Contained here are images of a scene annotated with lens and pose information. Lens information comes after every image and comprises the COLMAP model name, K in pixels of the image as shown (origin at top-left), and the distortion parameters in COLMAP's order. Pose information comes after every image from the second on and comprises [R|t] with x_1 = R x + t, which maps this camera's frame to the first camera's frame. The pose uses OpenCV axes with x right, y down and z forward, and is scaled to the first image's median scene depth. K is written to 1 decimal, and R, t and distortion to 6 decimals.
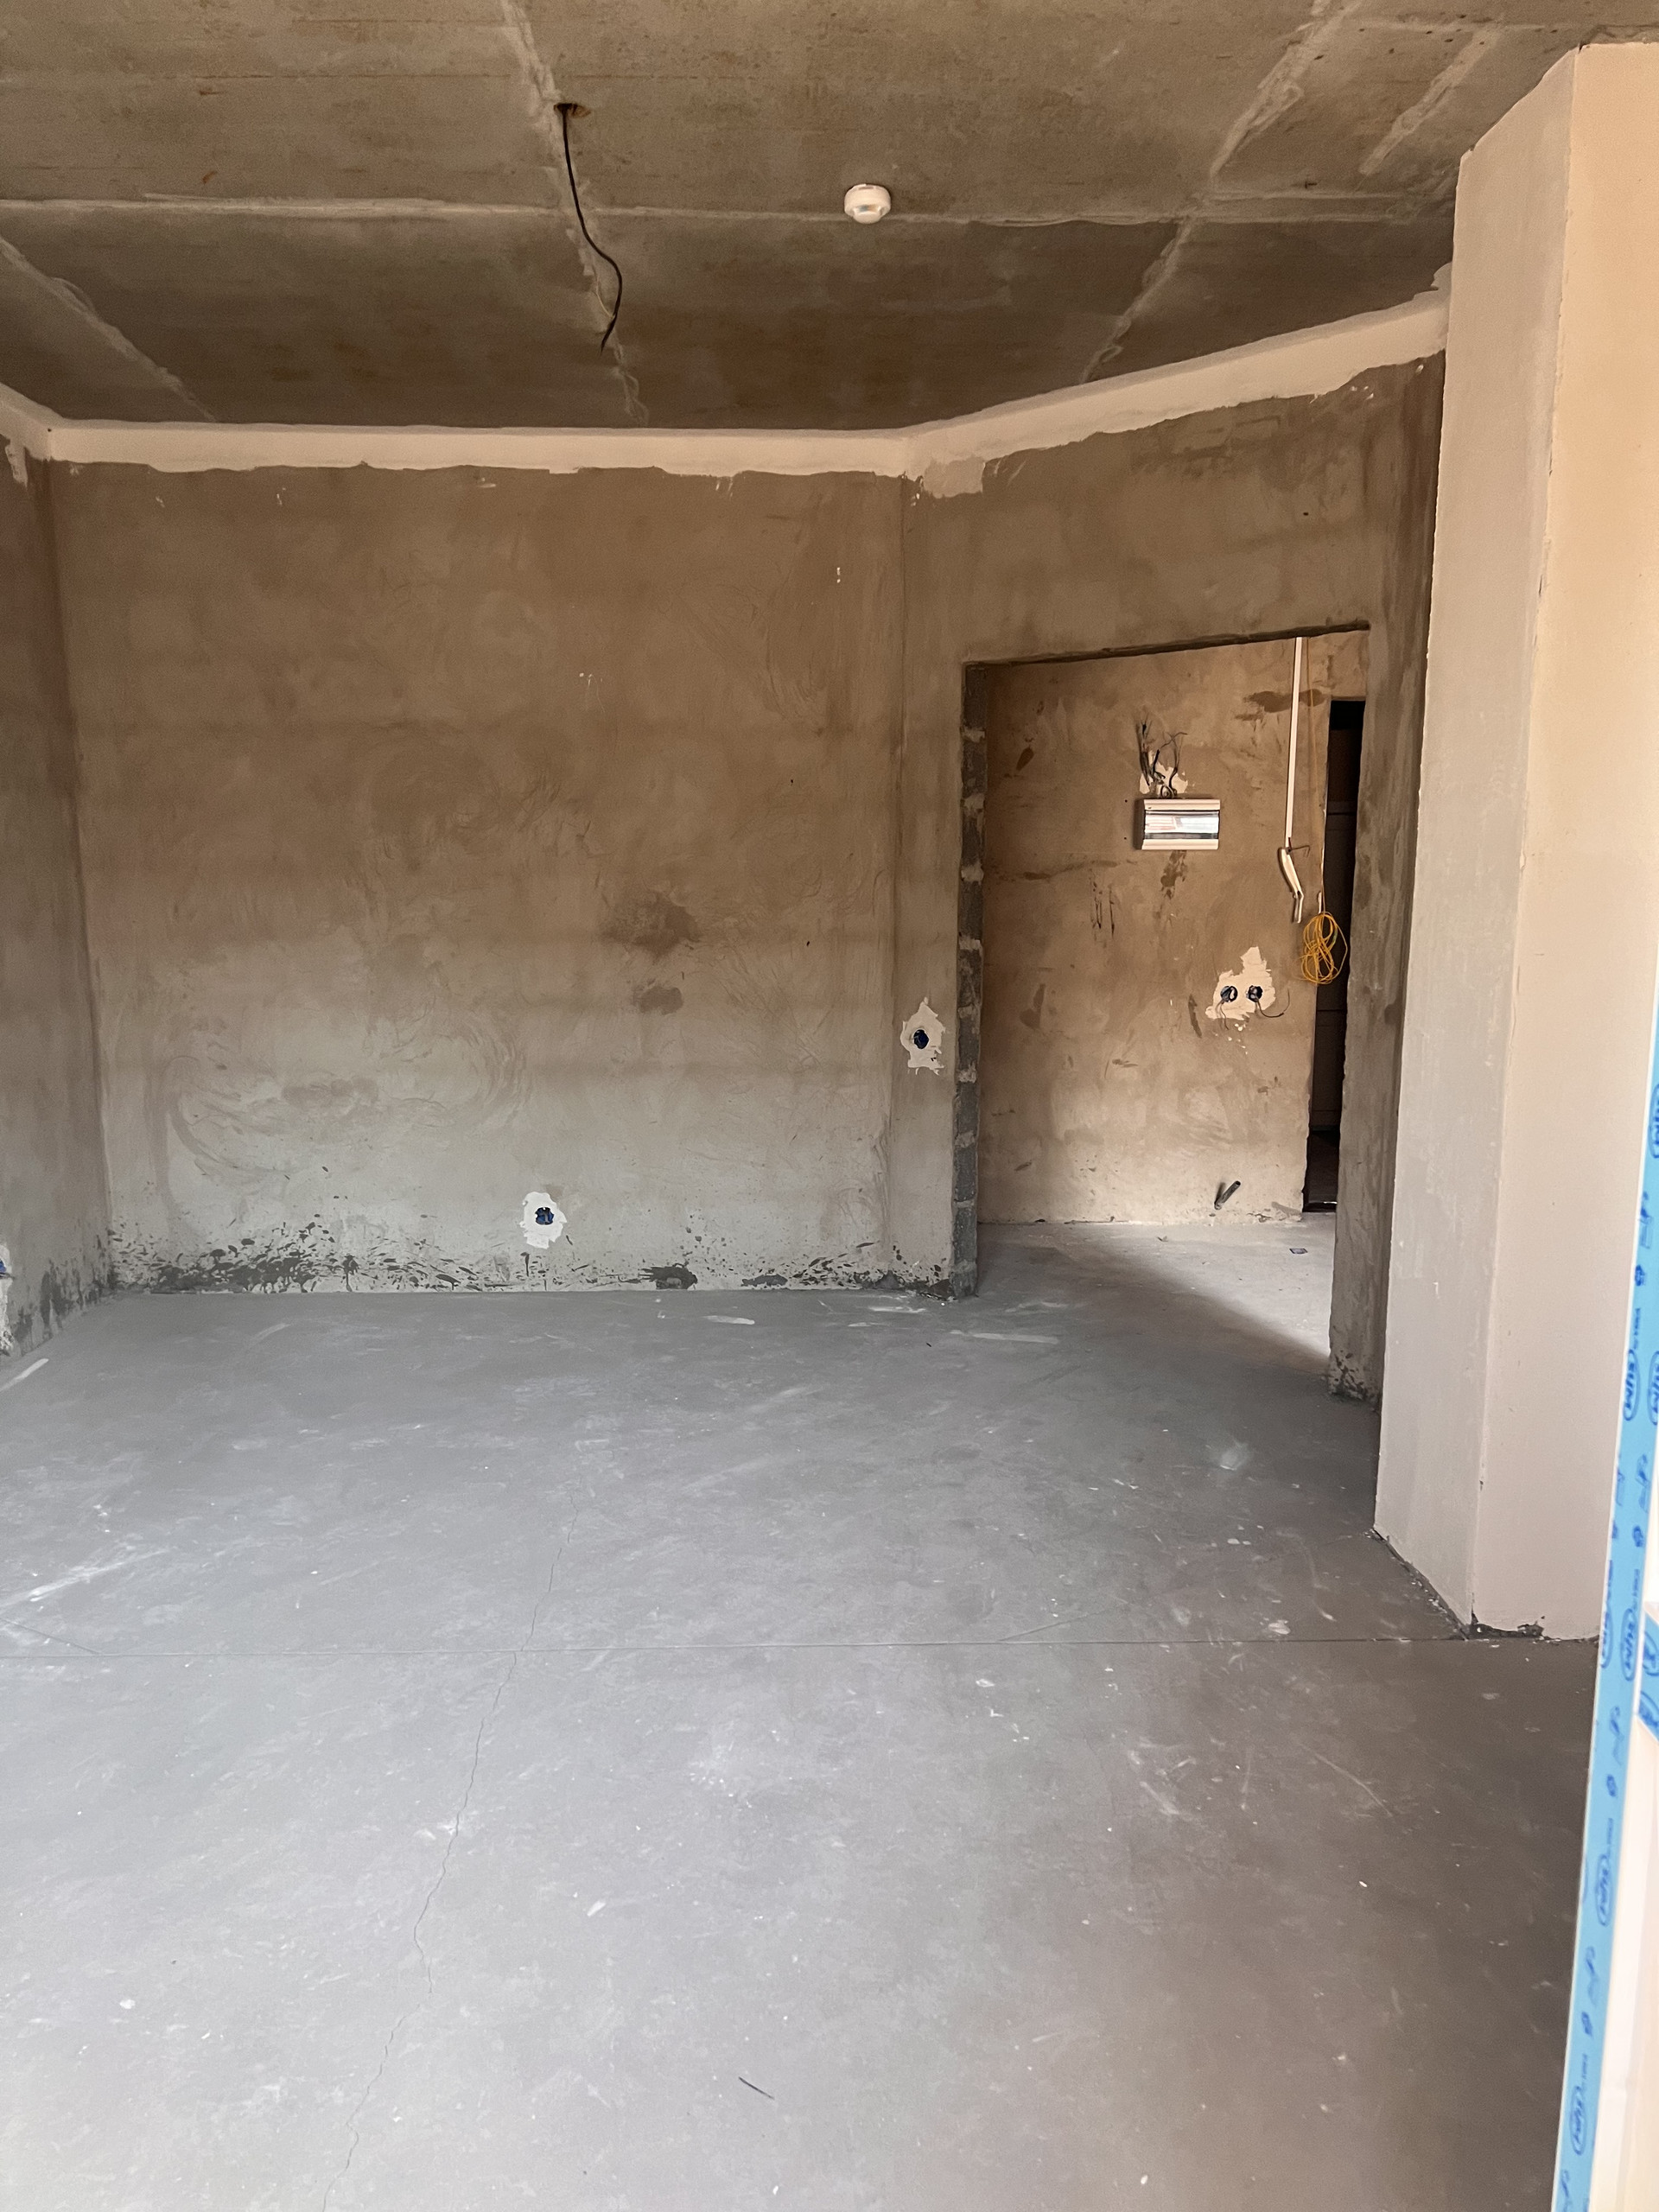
lens RADIAL K [[1654.7, 0, 807.7], [0, 1654.7, 1127.9], [0, 0, 1]] dist [0.050236, -0.064096]
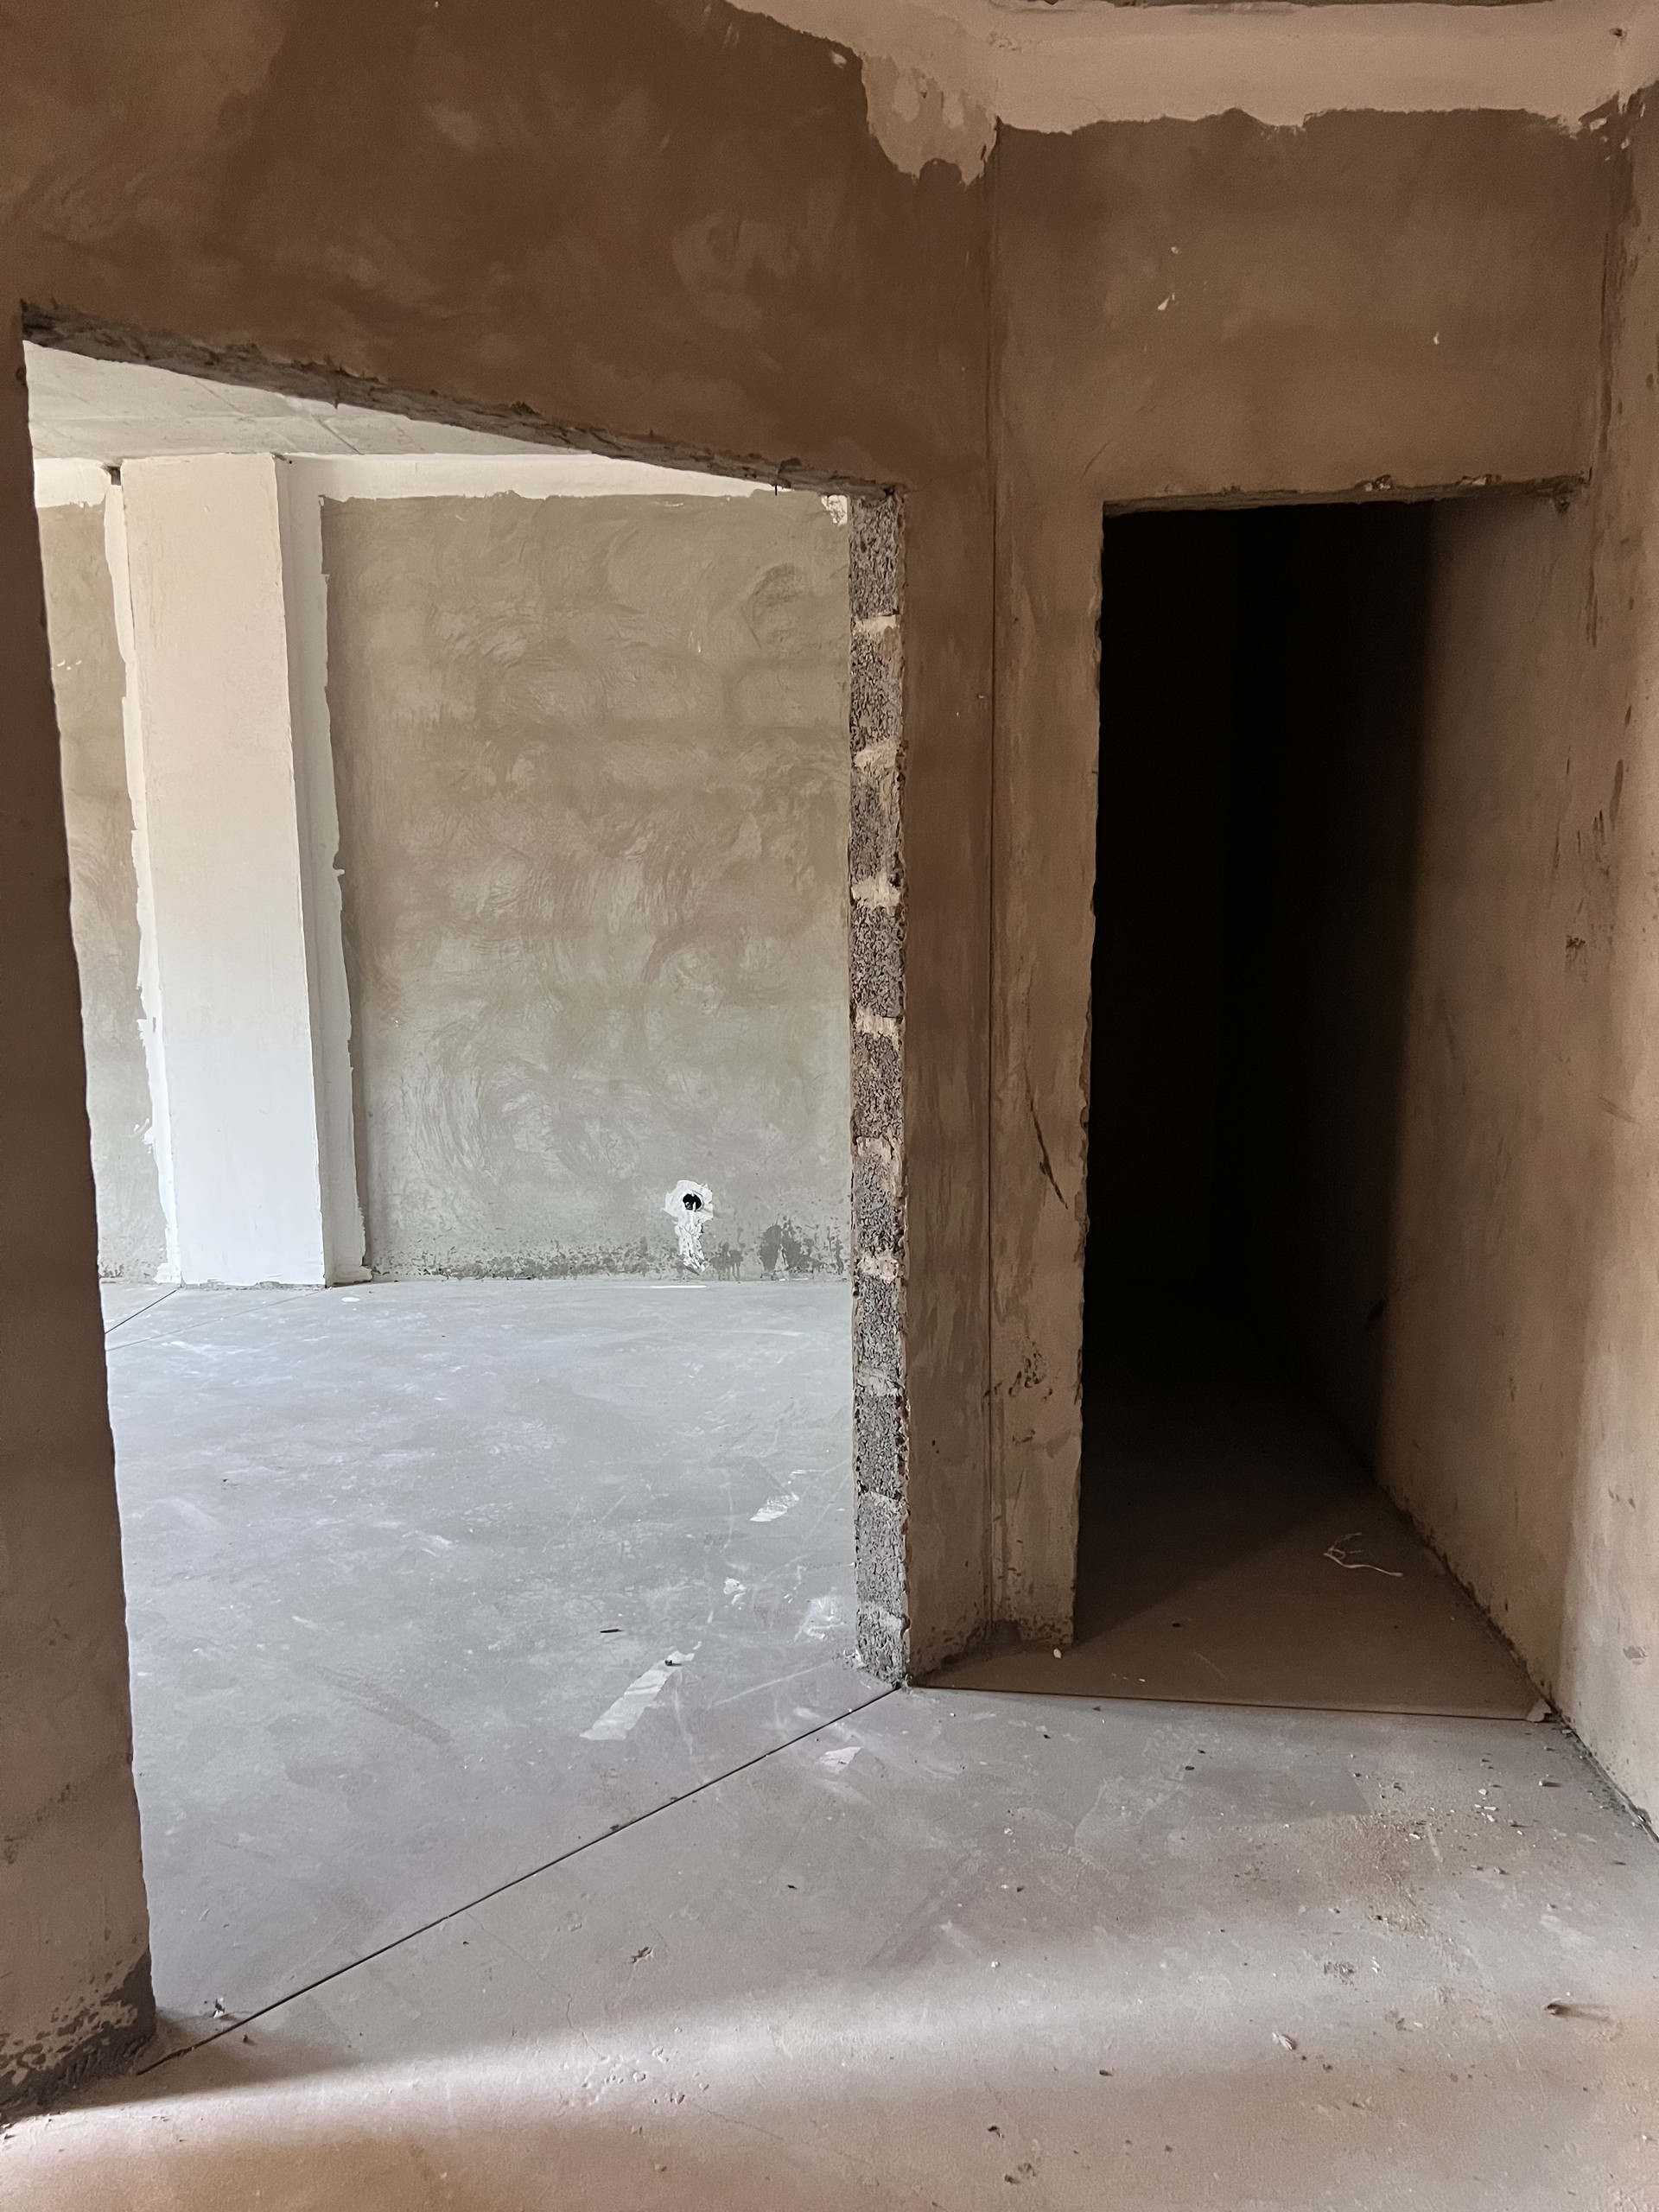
lens RADIAL K [[1654.7, 0, 813.8], [0, 1654.7, 1137.6], [0, 0, 1]] dist [0.050236, -0.064096]
pose [[-0.048096, 0.166012, -0.984950, 0.666094], [-0.153083, 0.973216, 0.171509, -0.174247], [0.987042, 0.159028, -0.021395, 1.060180]]
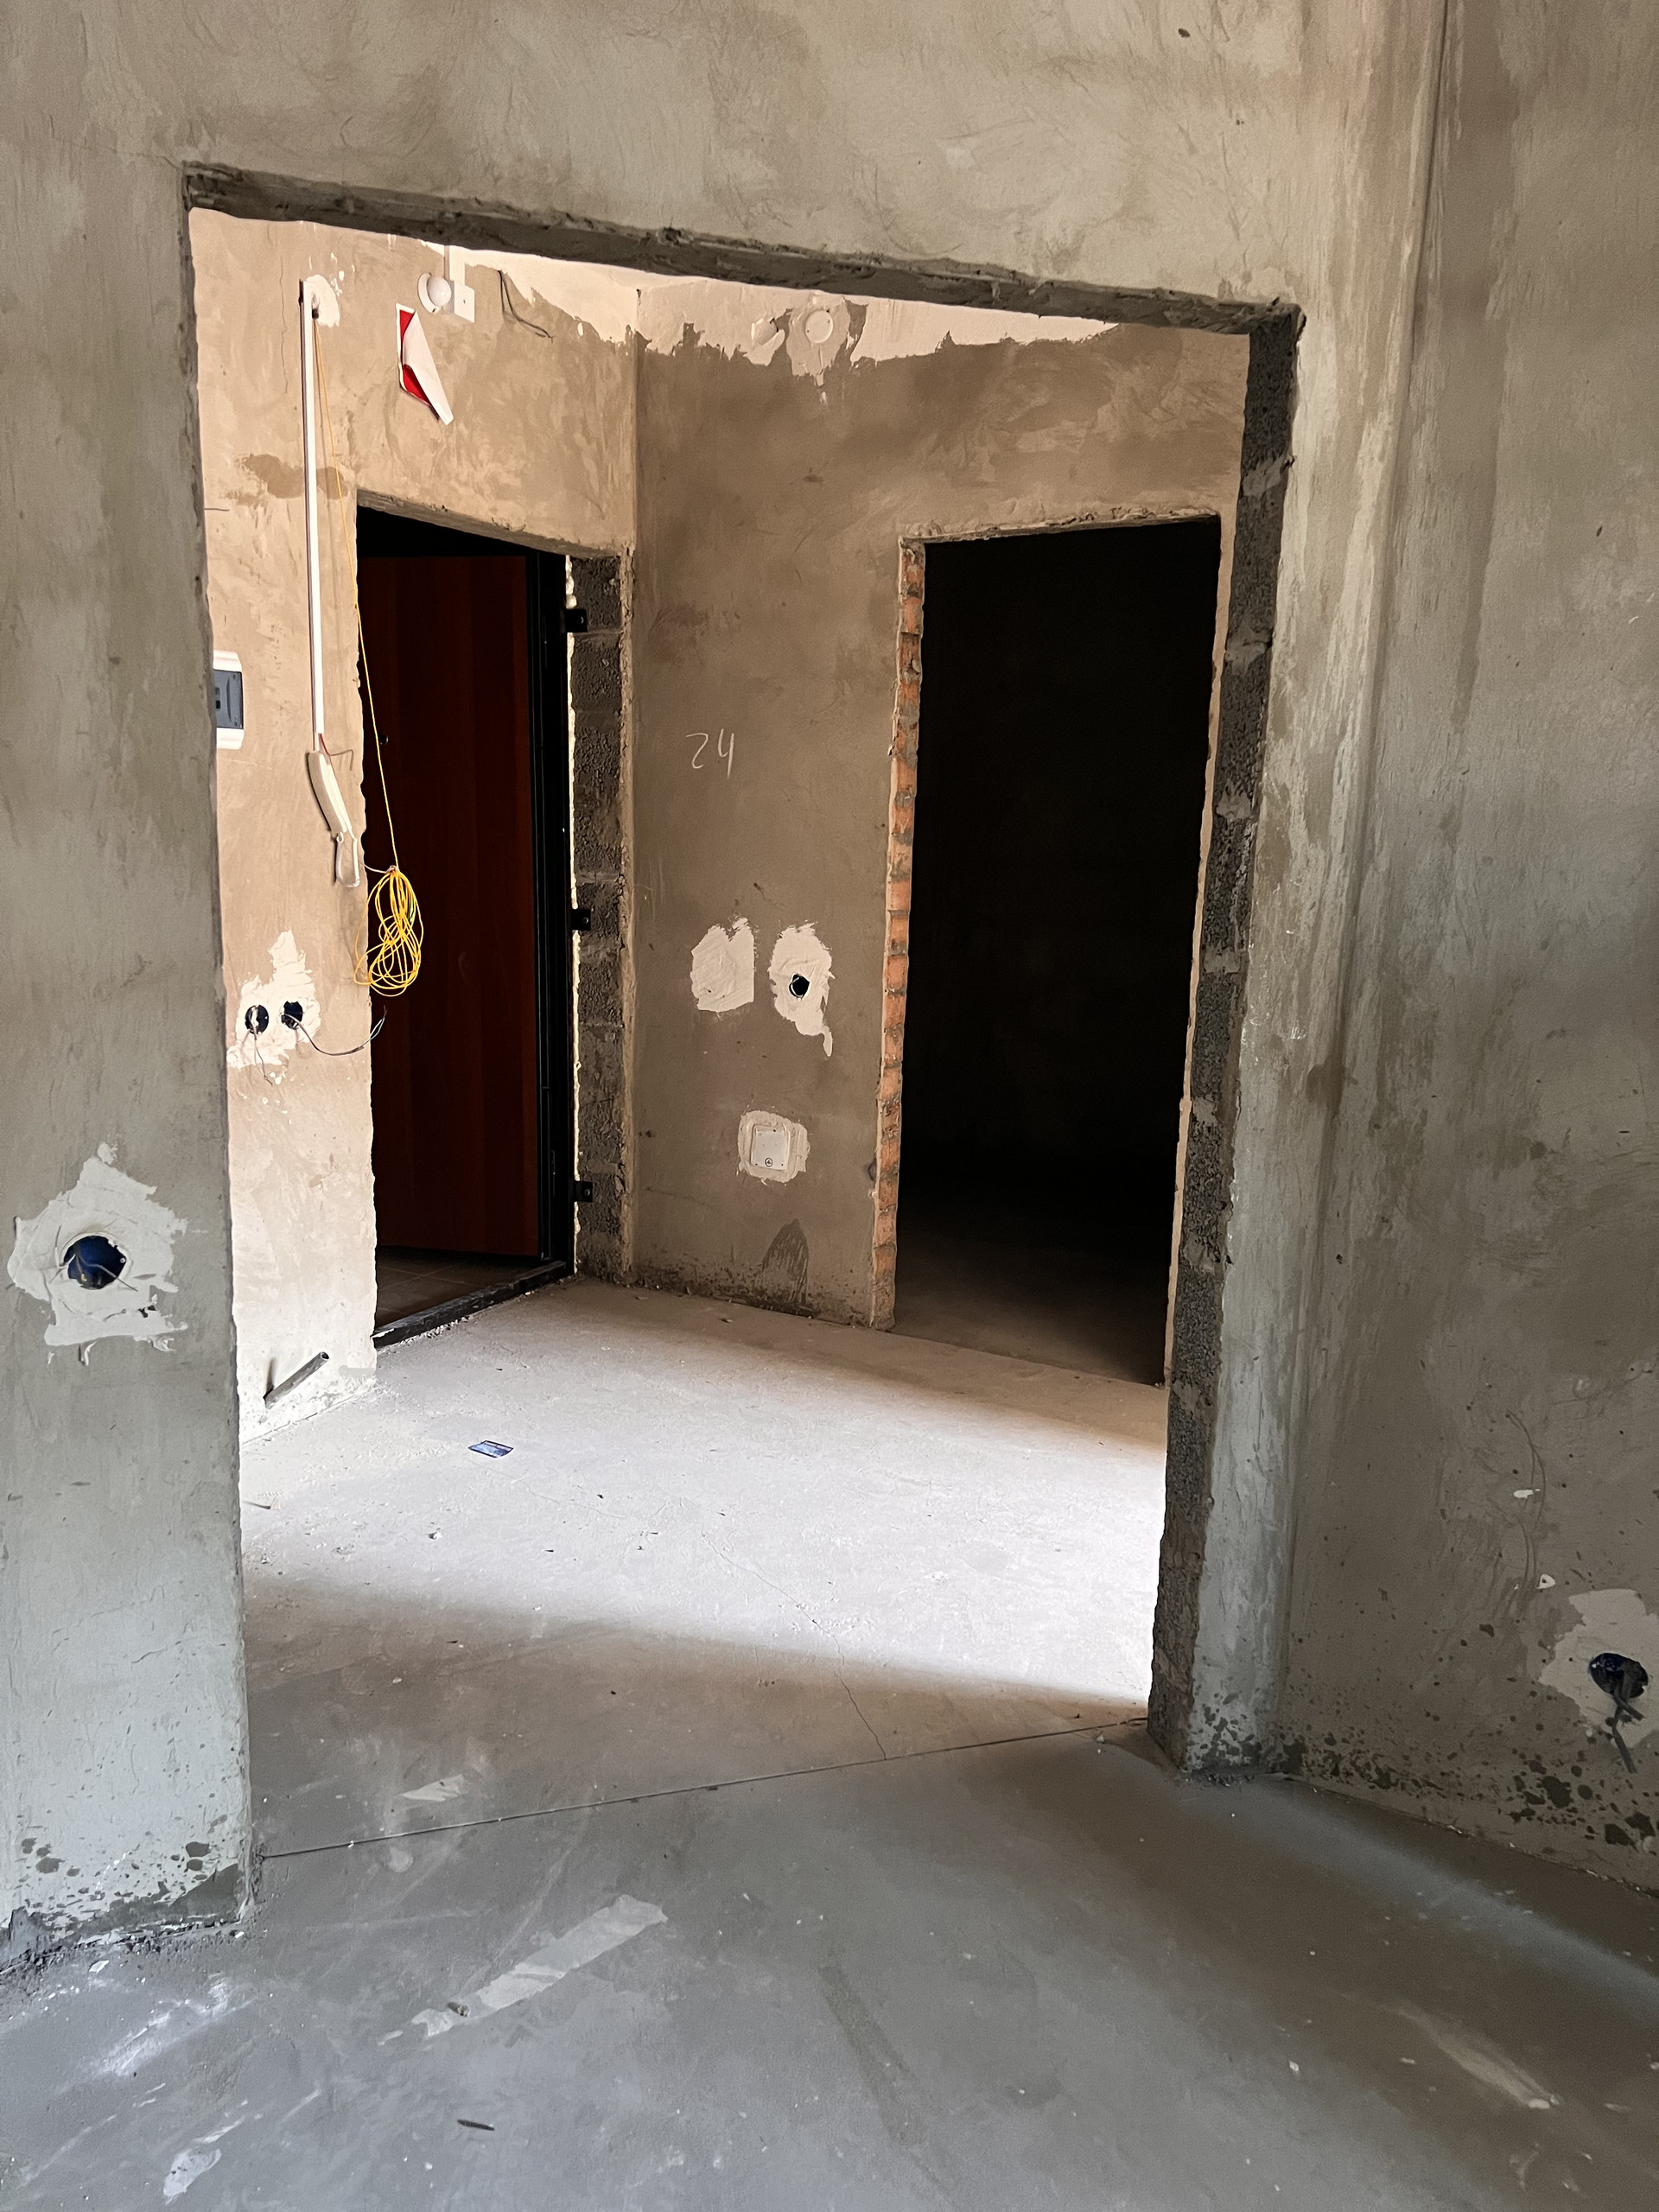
lens RADIAL K [[1654.7, 0, 810.0], [0, 1654.7, 1123.7], [0, 0, 1]] dist [0.050236, -0.064096]
pose [[0.492500, -0.150269, 0.857242, -0.167505], [0.109852, 0.987837, 0.110050, -0.113903], [-0.863352, 0.039971, 0.503017, 0.747972]]
